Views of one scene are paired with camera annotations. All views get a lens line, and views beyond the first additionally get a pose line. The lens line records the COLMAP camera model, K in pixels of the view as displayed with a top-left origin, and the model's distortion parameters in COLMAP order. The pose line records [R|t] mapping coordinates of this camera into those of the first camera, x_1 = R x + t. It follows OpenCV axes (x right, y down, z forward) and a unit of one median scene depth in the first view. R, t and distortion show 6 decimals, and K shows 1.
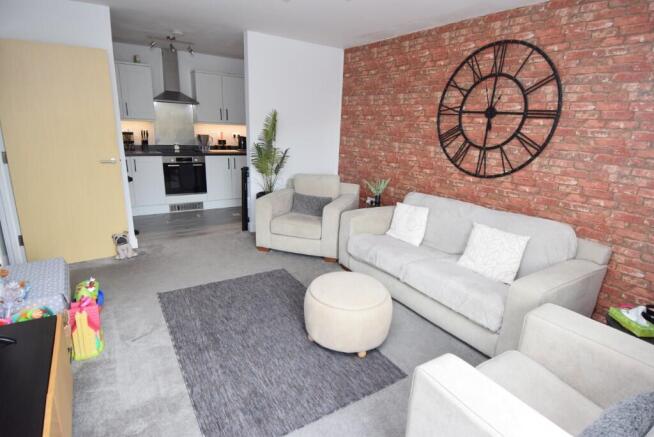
lens RADIAL K [[347.9, 0, 327.0], [0, 347.9, 218.5], [0, 0, 1]] dist [-0.001202, -0.001138]
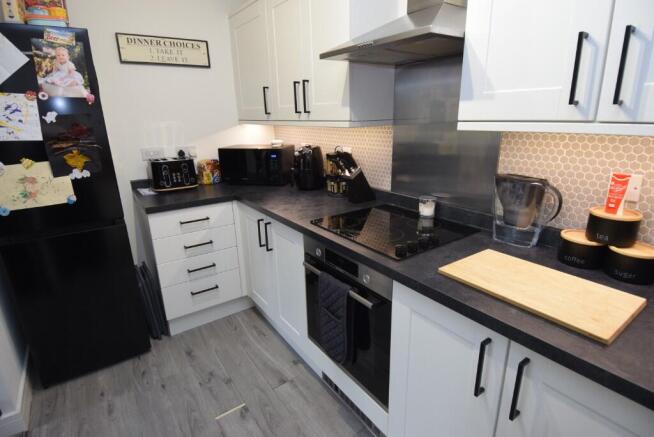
lens RADIAL K [[347.9, 0, 327.0], [0, 347.9, 218.5], [0, 0, 1]] dist [-0.001202, -0.001138]
pose [[0.021824, 0.240284, -0.970457, -0.139243], [-0.241173, 0.943287, 0.228134, -0.243328], [0.970237, 0.229069, 0.078536, 0.889896]]
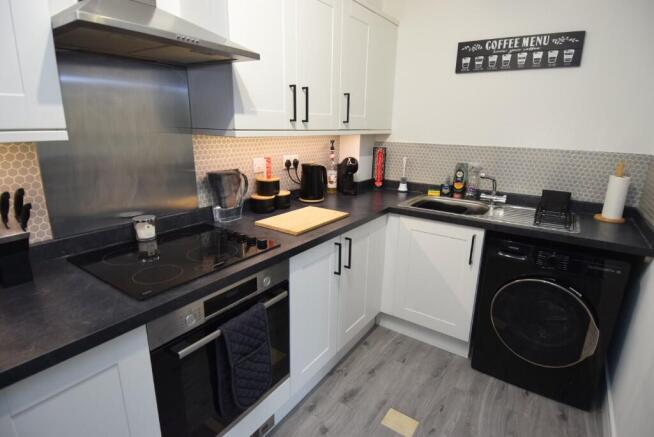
lens RADIAL K [[347.9, 0, 327.0], [0, 347.9, 218.5], [0, 0, 1]] dist [-0.001202, -0.001138]
pose [[0.924496, -0.125906, 0.359800, -0.397032], [0.122509, 0.991941, 0.032330, -0.204462], [-0.360970, 0.014189, 0.932469, 0.703338]]
